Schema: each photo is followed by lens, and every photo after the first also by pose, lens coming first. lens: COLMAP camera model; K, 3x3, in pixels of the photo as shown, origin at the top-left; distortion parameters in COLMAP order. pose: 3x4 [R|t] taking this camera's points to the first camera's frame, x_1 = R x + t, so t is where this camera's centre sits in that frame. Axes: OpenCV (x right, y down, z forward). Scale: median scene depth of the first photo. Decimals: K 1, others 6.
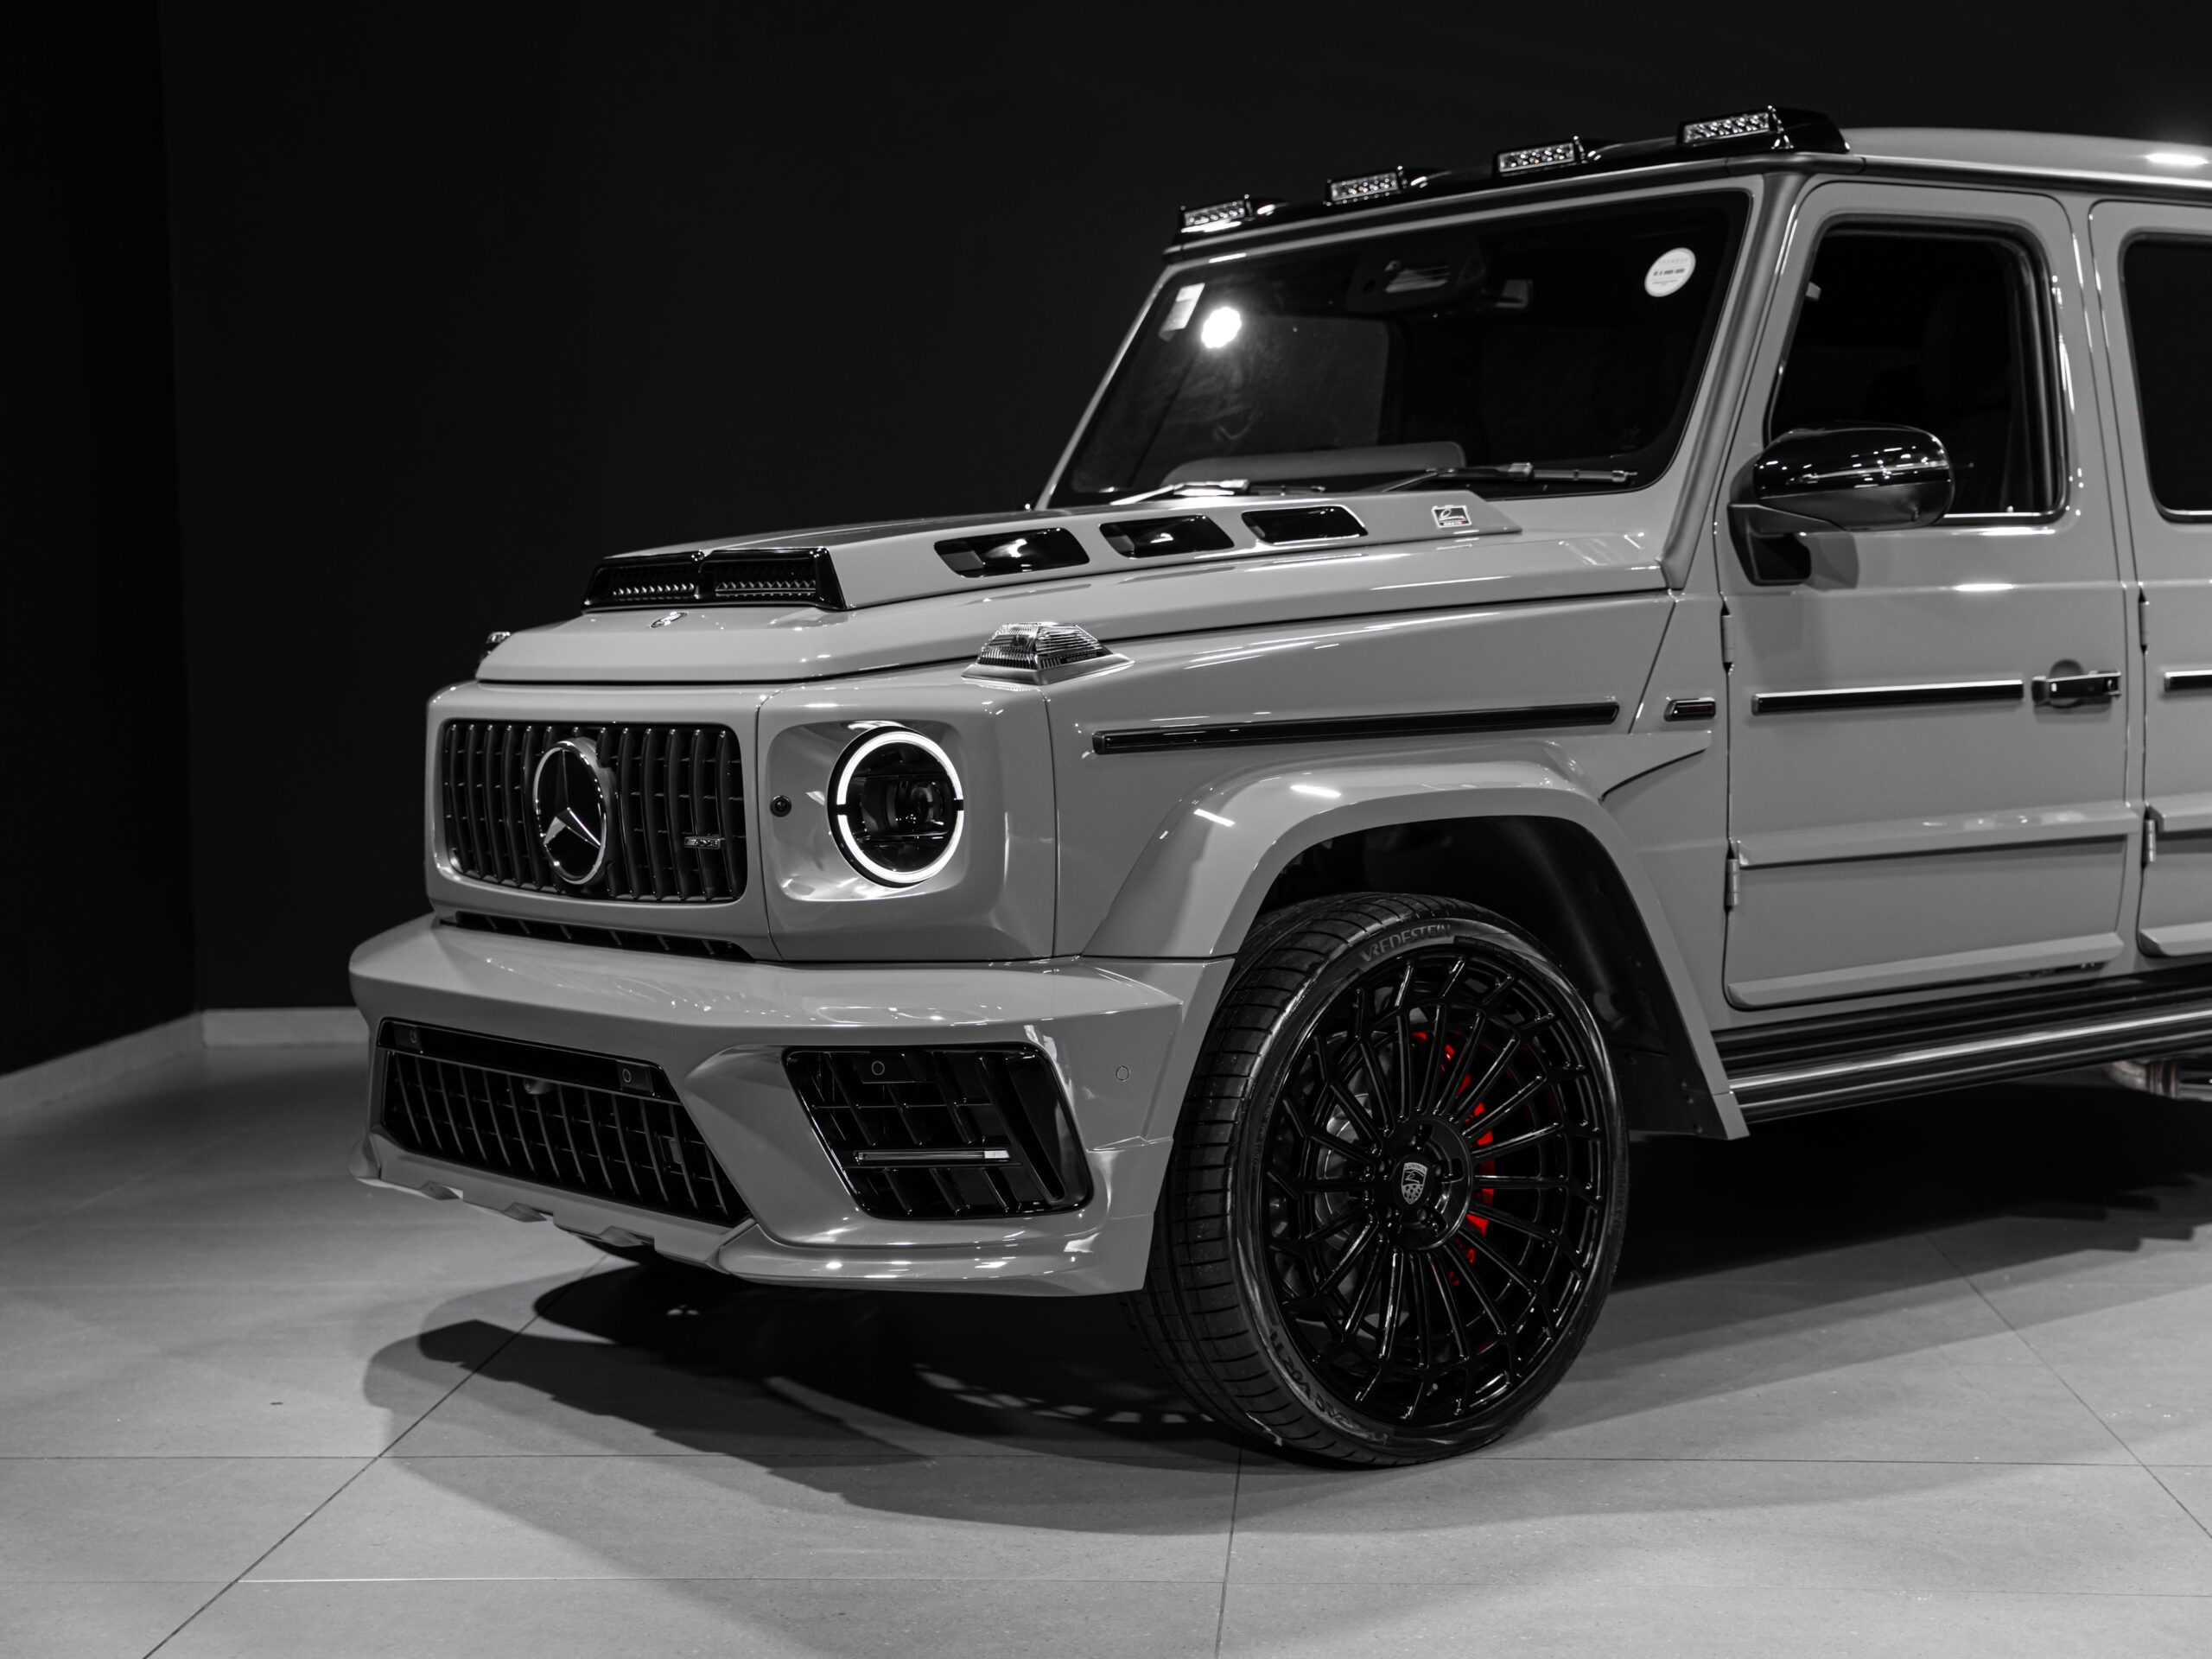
lens RADIAL K [[3322.3, 0, 1106.0], [0, 3322.3, 829.5], [0, 0, 1]] dist [0.131759, -0.088348]
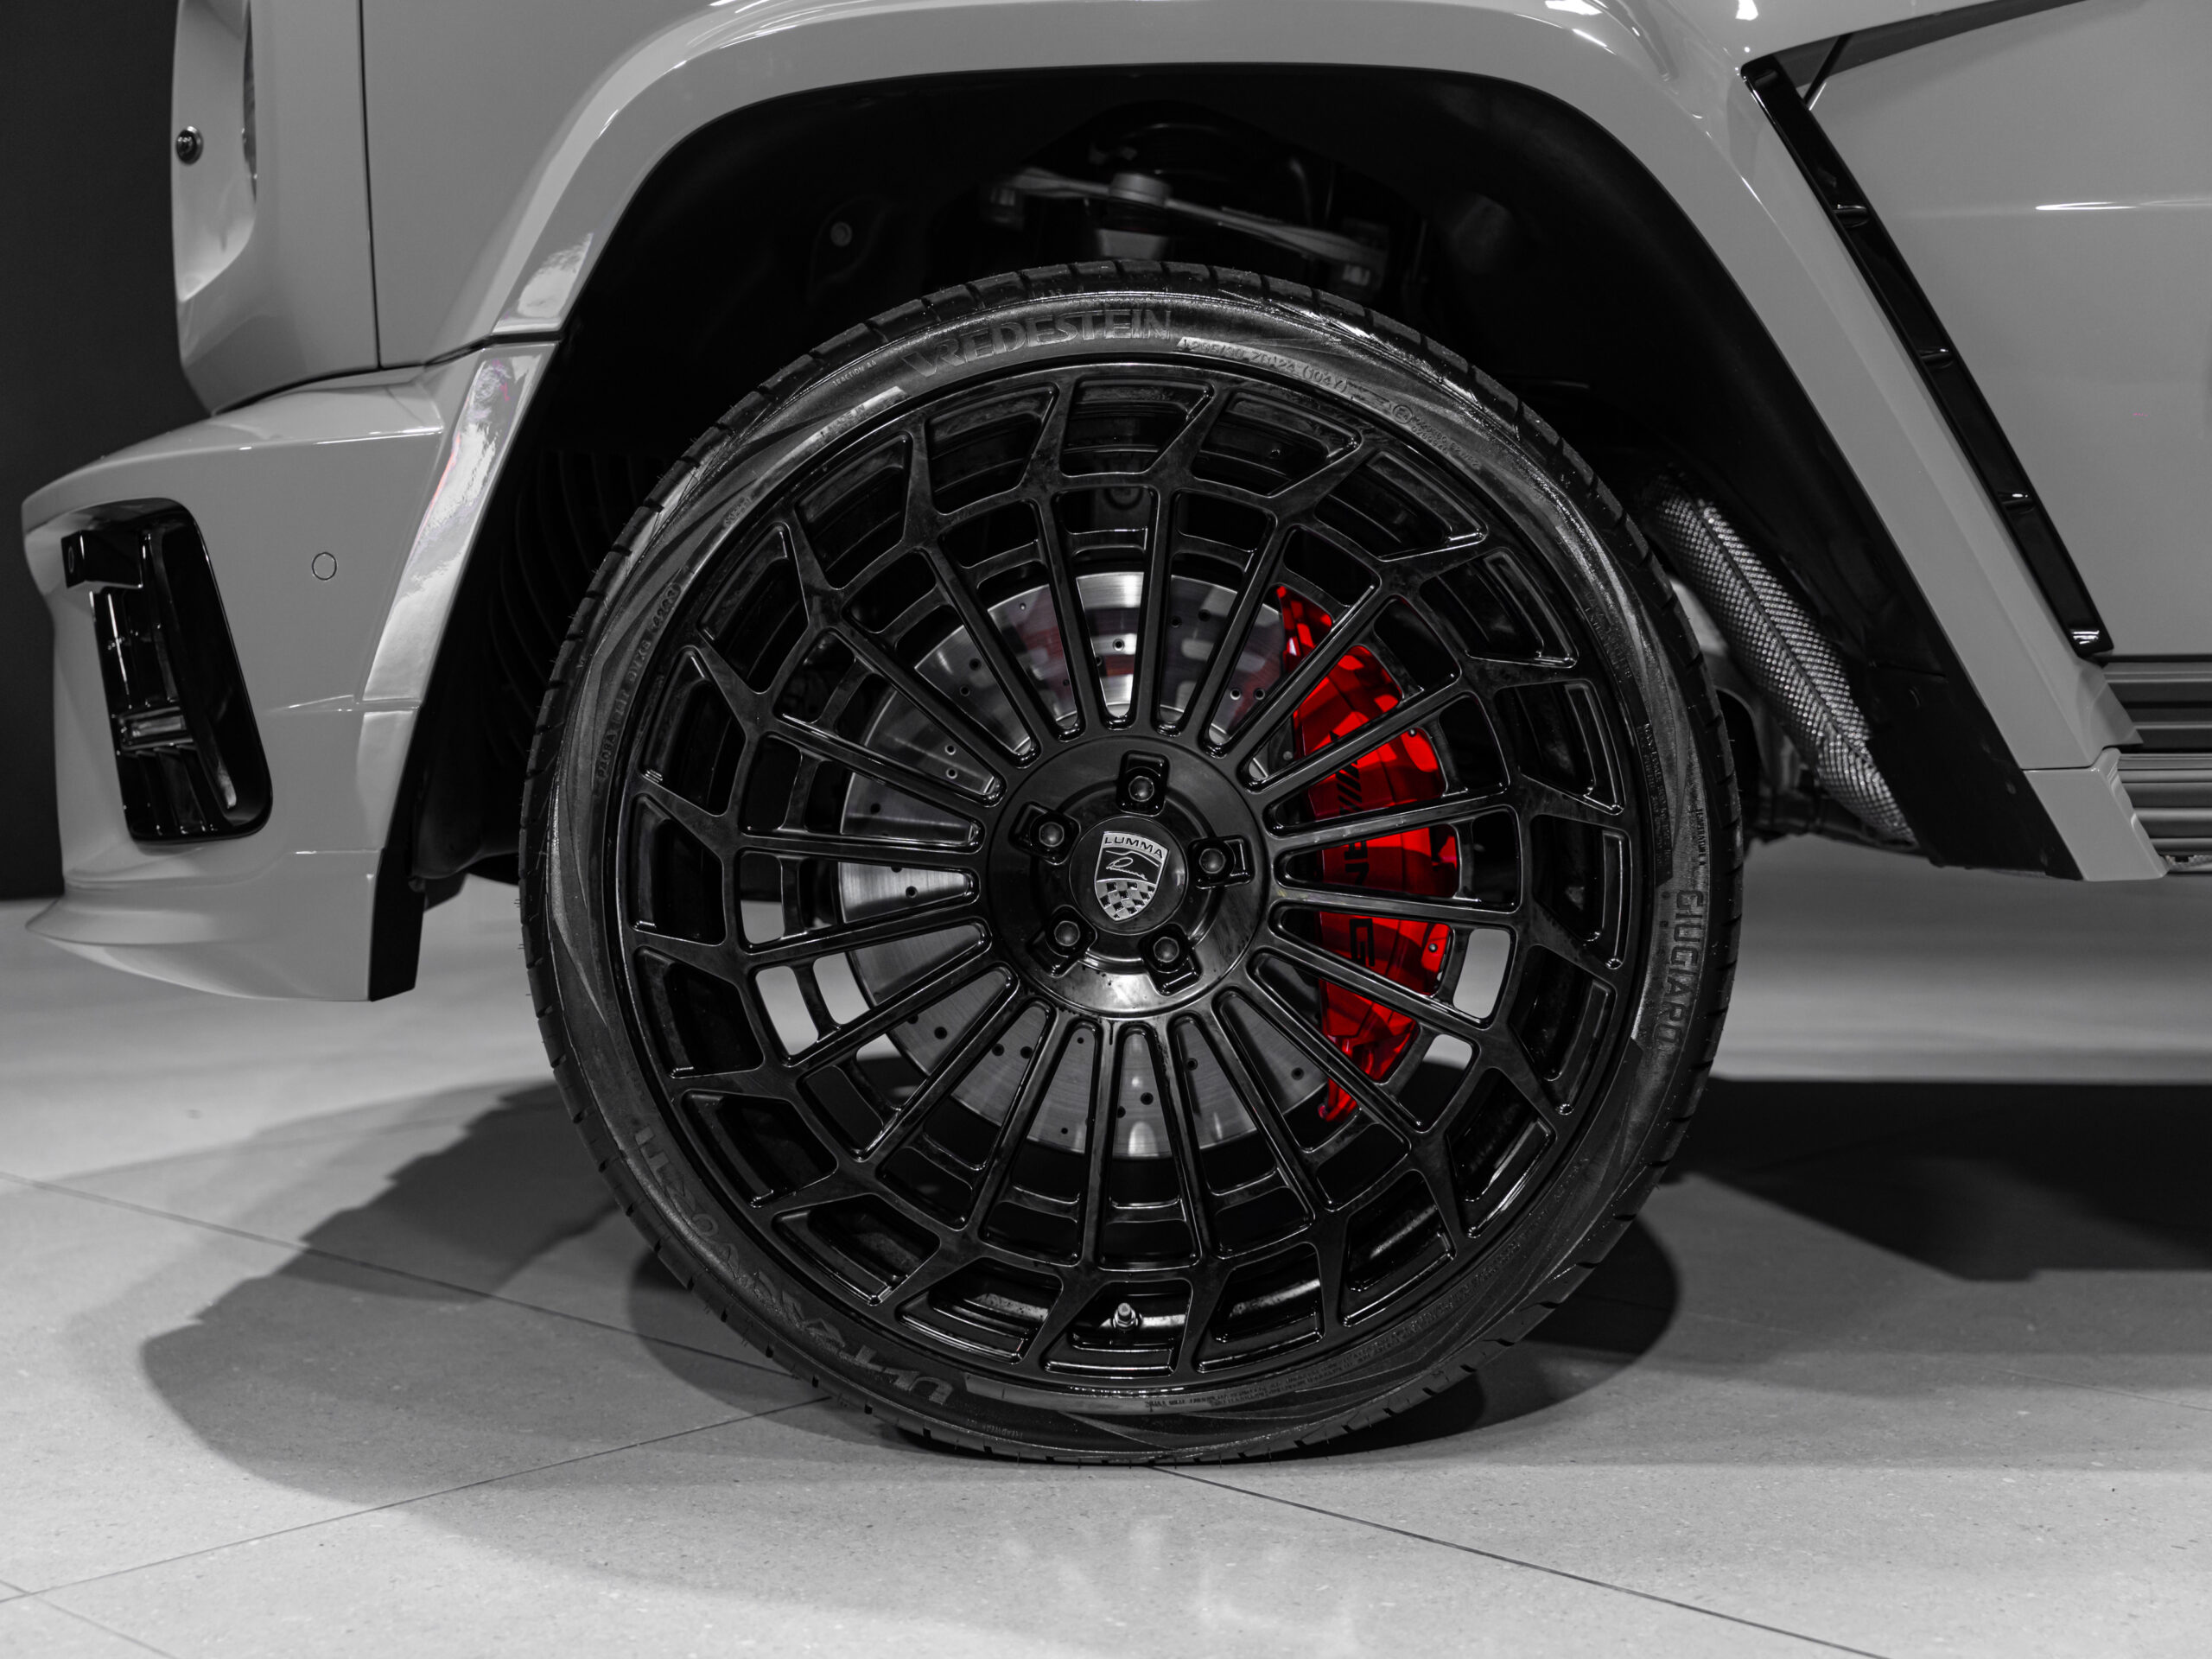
lens RADIAL K [[2948.4, 0, 1106.0], [0, 2948.4, 829.5], [0, 0, 1]] dist [0.069111, 0.018072]
pose [[0.773448, 0.053479, -0.631600, 0.339905], [-0.048896, 0.998499, 0.024667, 0.085854], [0.631971, 0.011804, 0.774902, 0.648355]]
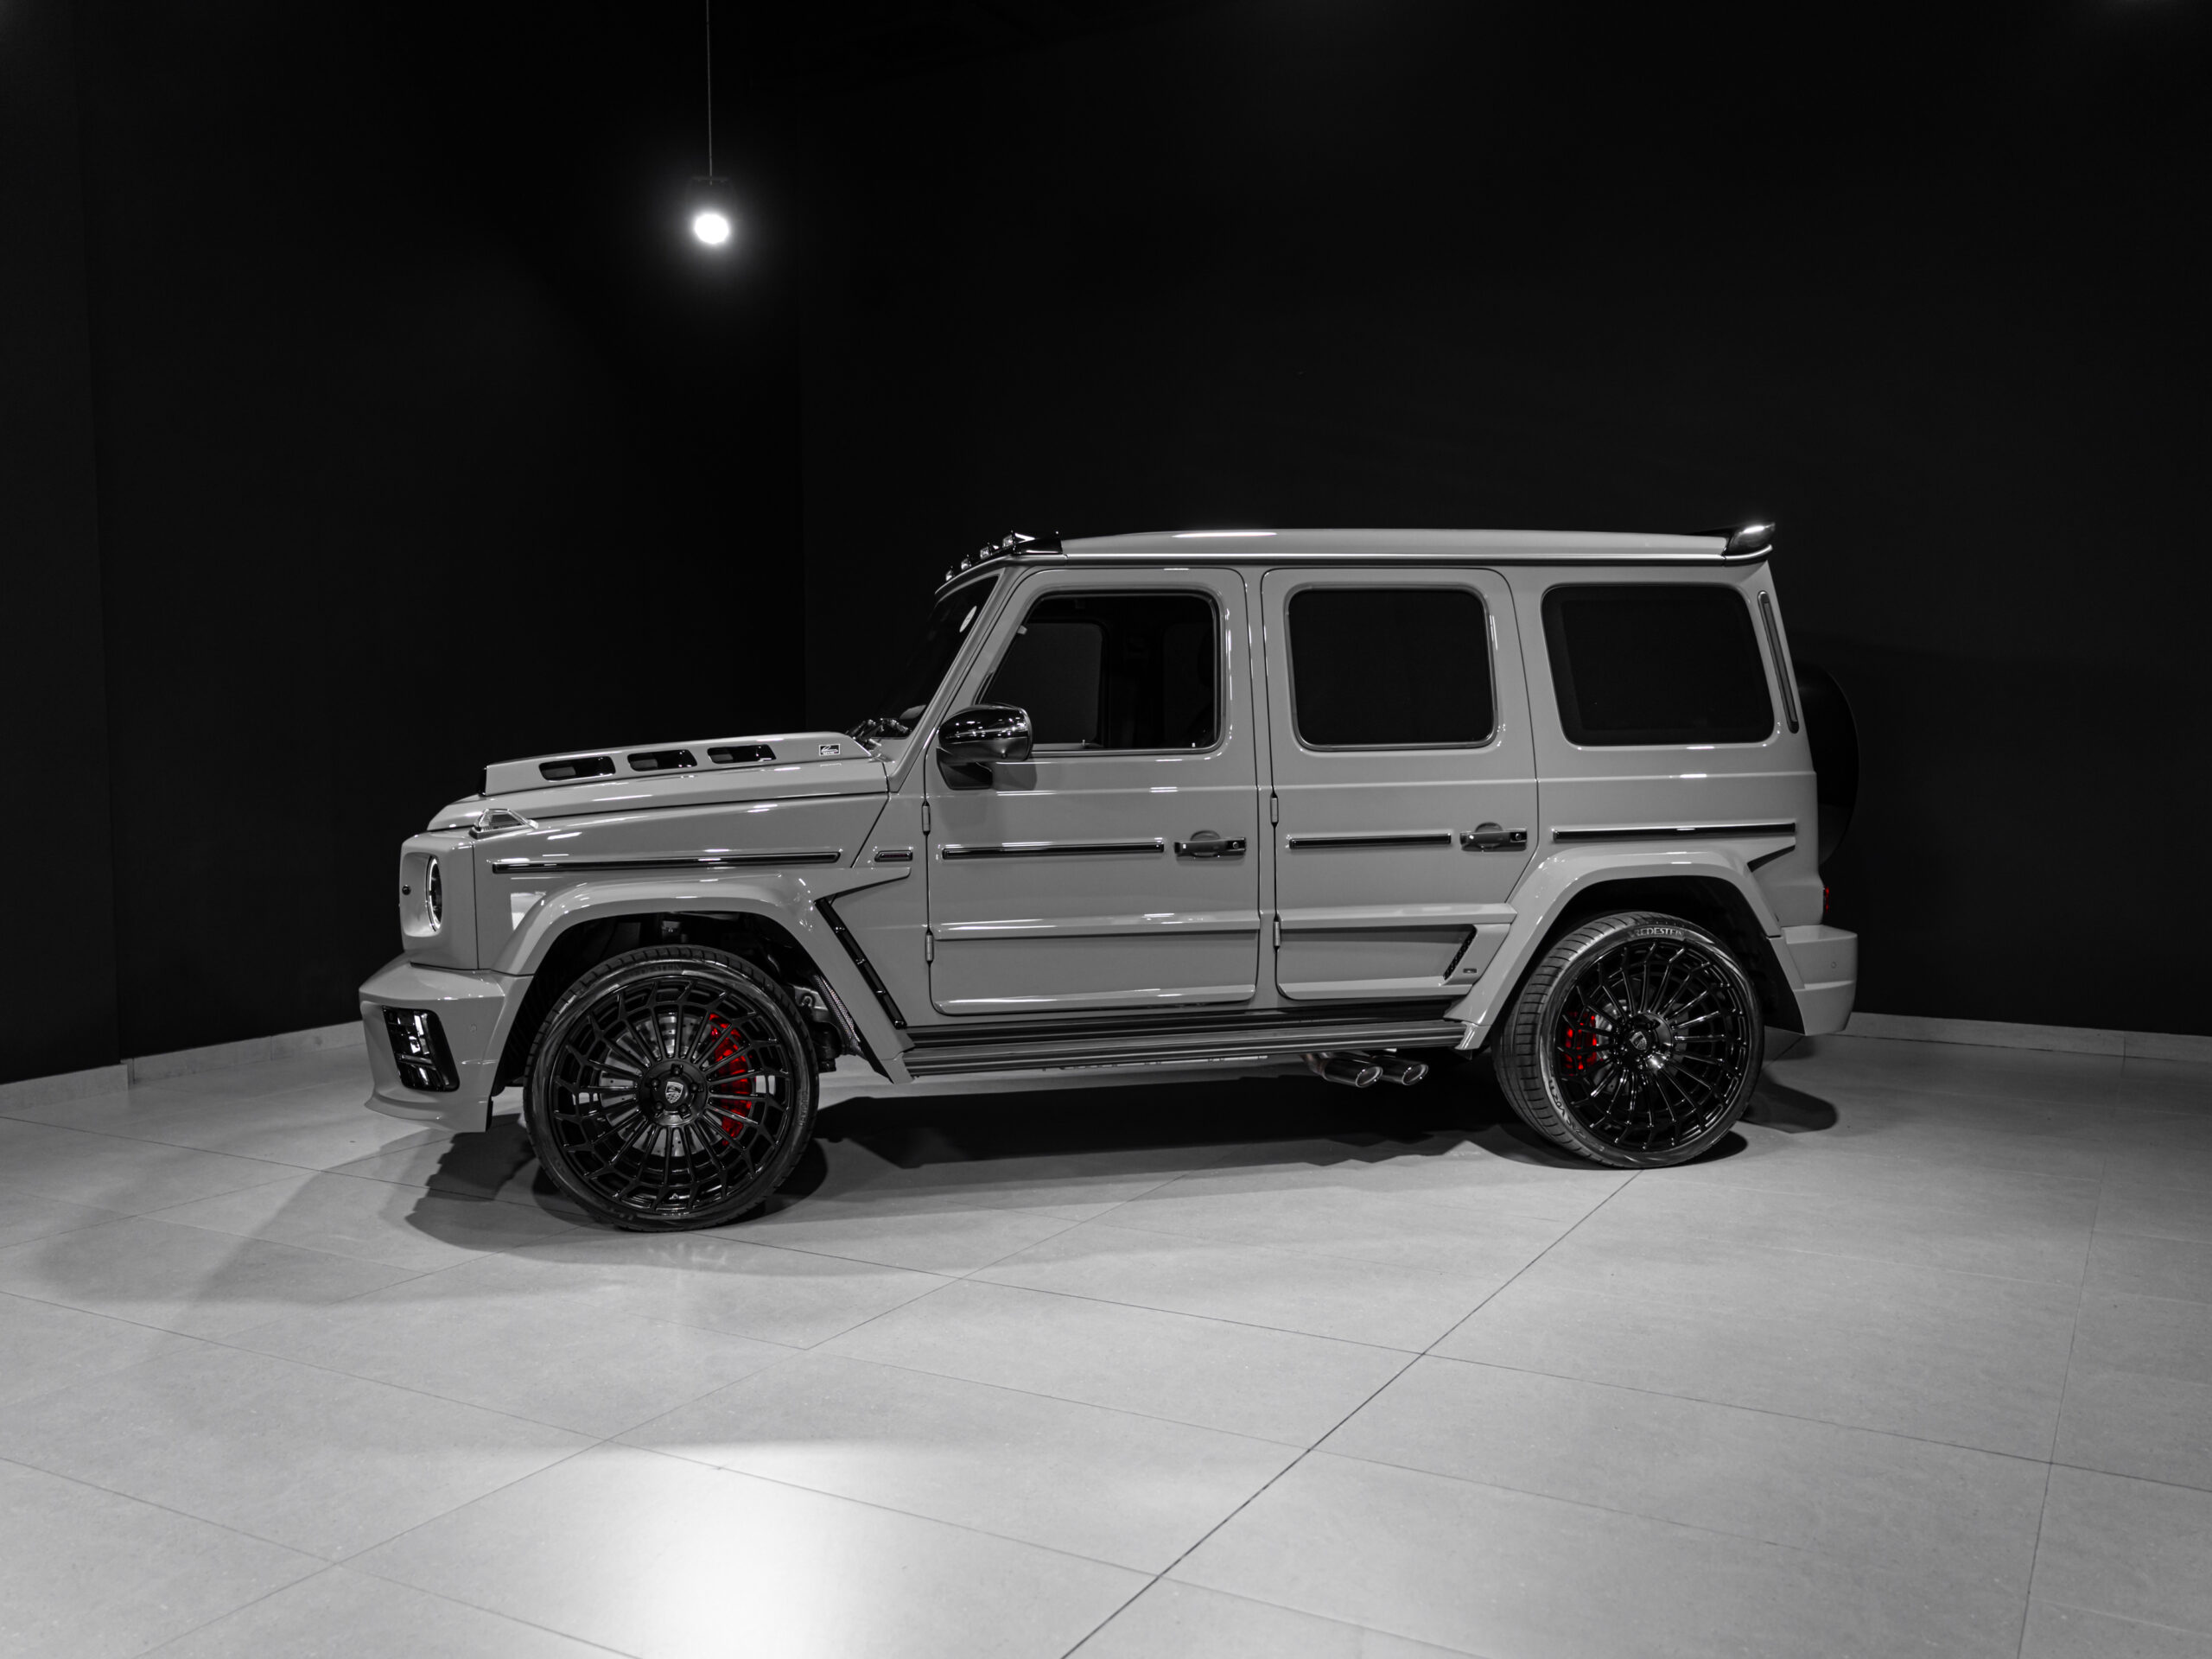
lens RADIAL K [[1847.7, 0, 1106.0], [0, 1847.7, 829.5], [0, 0, 1]] dist [0.006279, 0.013046]
pose [[0.903149, 0.032834, -0.428071, 0.763773], [-0.033752, 0.999415, 0.005447, -0.063296], [0.427999, 0.009529, 0.903729, 0.105492]]
